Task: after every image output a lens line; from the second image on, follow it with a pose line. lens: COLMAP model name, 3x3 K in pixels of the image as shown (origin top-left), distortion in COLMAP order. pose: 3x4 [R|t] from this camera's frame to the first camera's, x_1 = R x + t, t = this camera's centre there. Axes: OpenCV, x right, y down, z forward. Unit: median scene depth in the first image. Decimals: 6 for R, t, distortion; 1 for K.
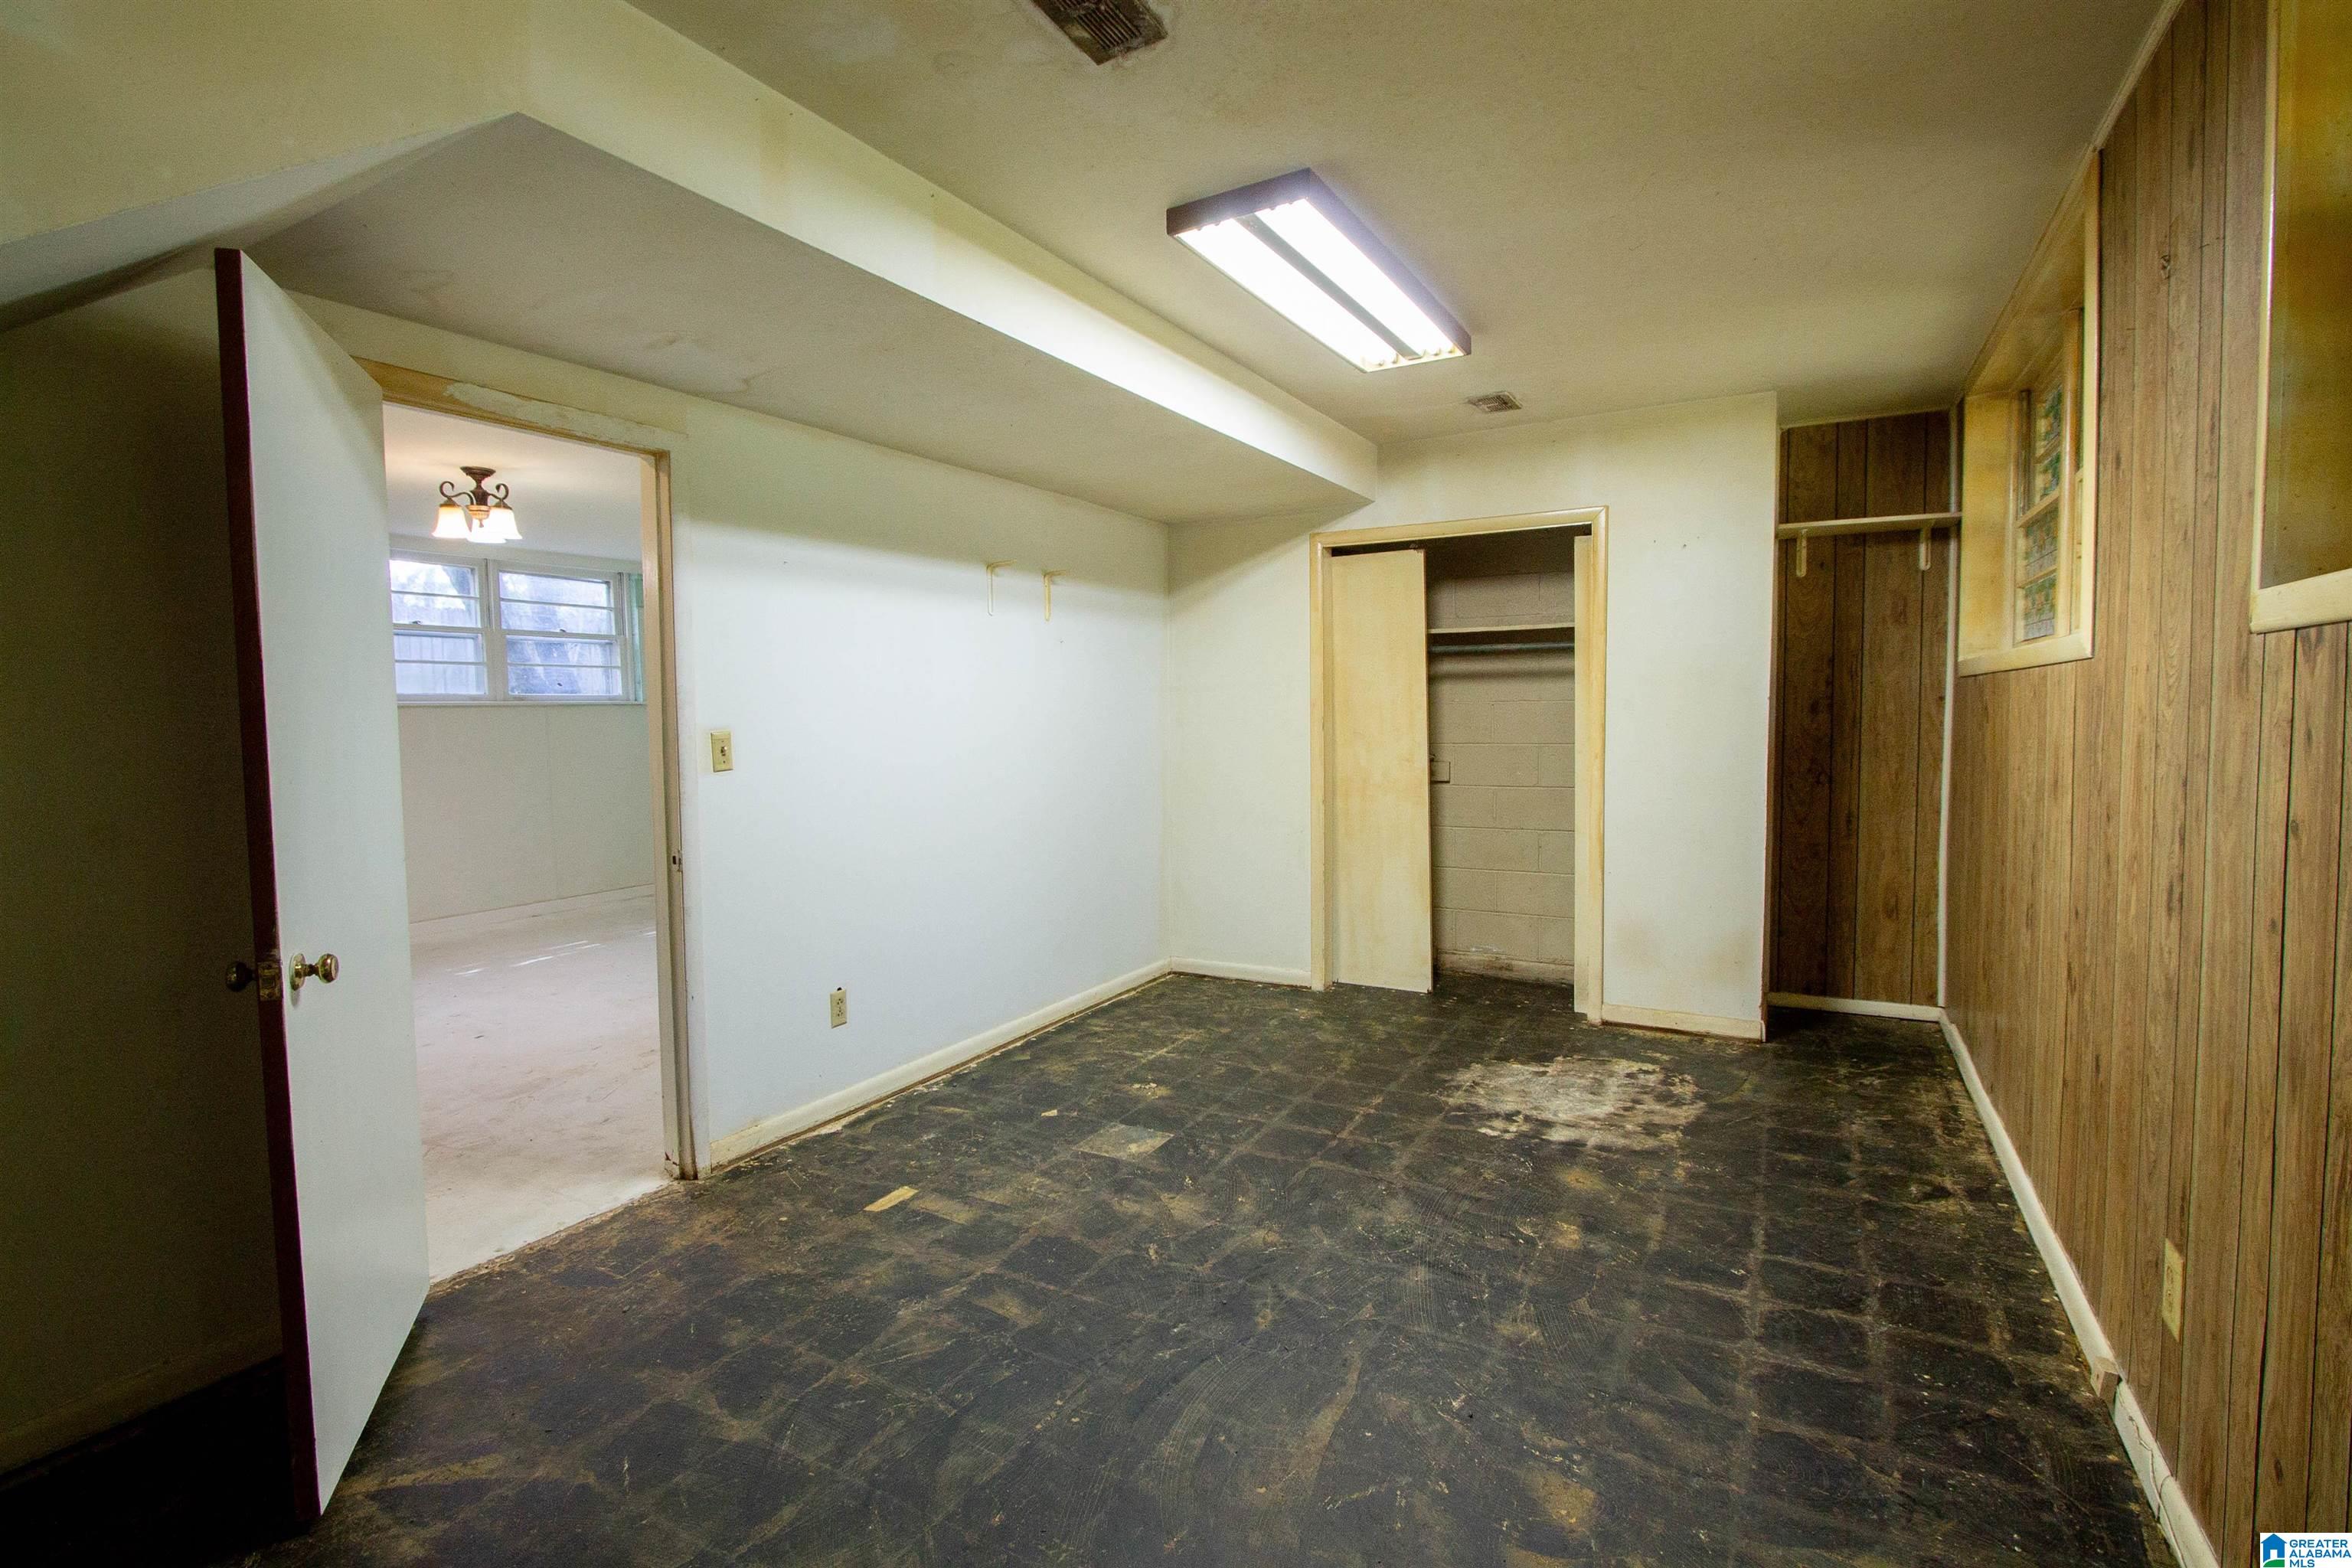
lens RADIAL K [[1105.2, 0, 1184.9], [0, 1105.2, 770.8], [0, 0, 1]] dist [-0.024639, 0.004842]
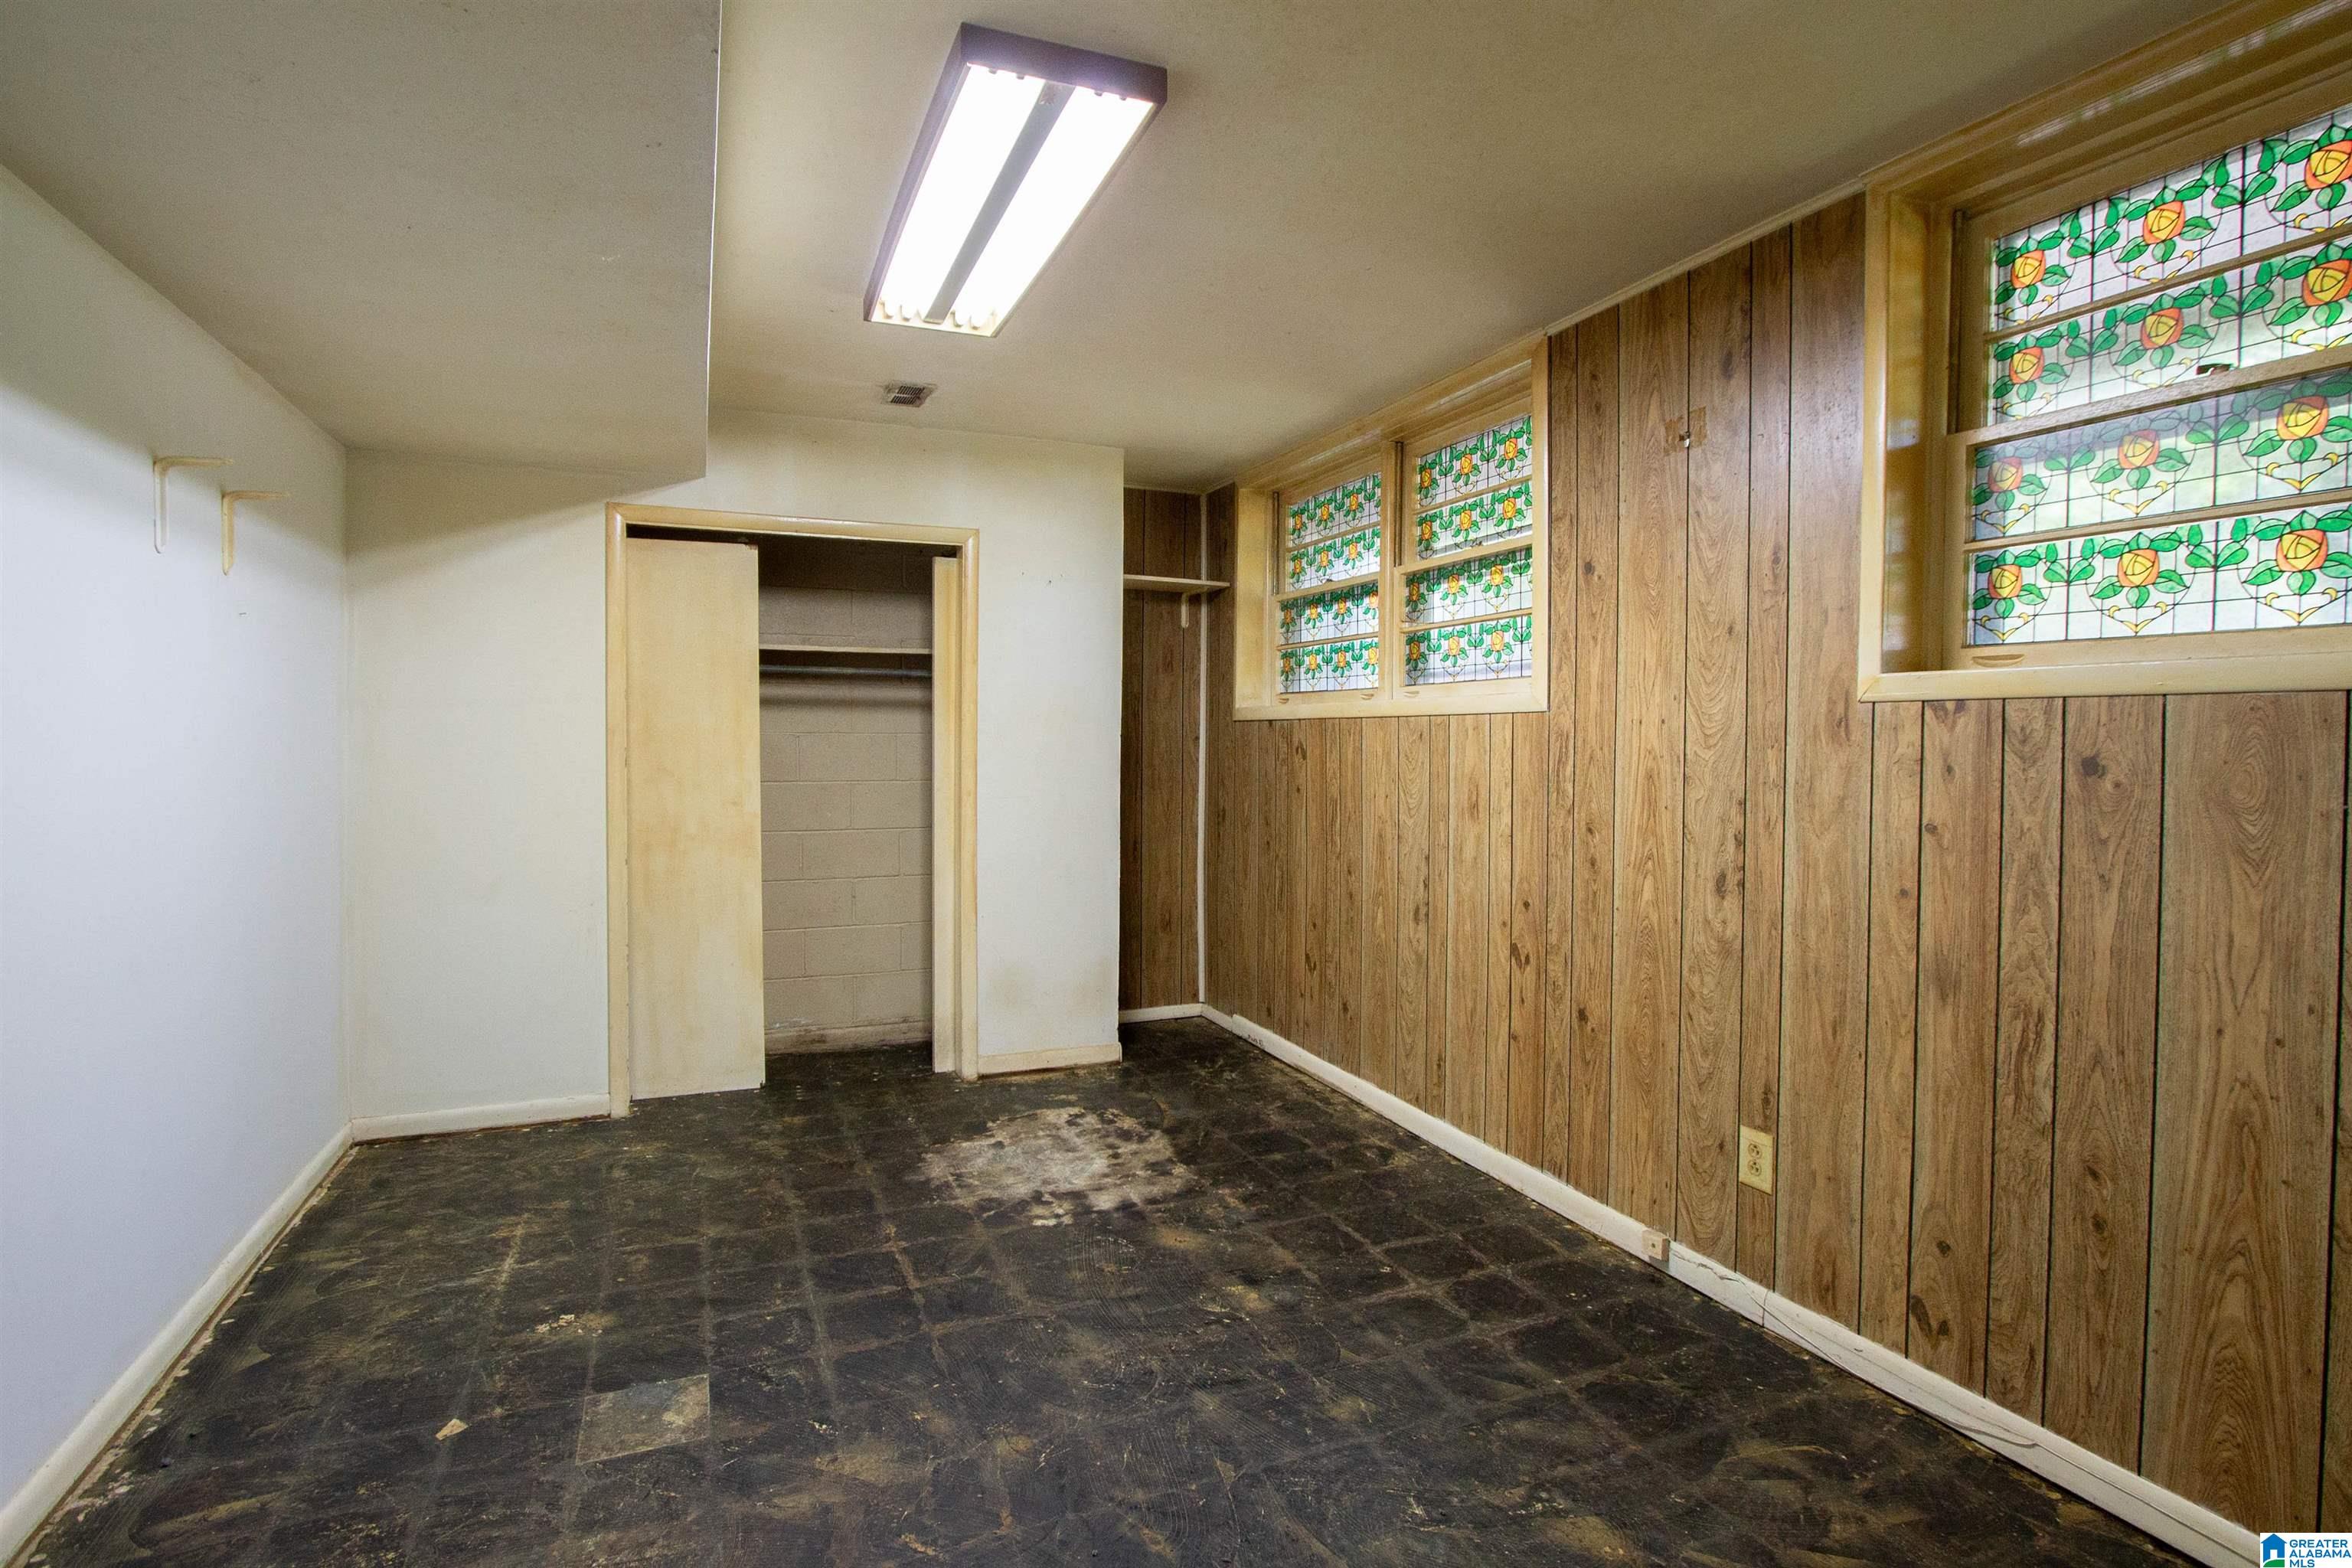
lens RADIAL K [[1138.1, 0, 1177.5], [0, 1138.1, 772.9], [0, 0, 1]] dist [-0.022232, 0.003767]
pose [[0.614504, -0.004986, 0.788898, -0.339297], [0.029058, 0.999445, -0.016318, -0.012021], [-0.788379, 0.032952, 0.614307, 0.316825]]
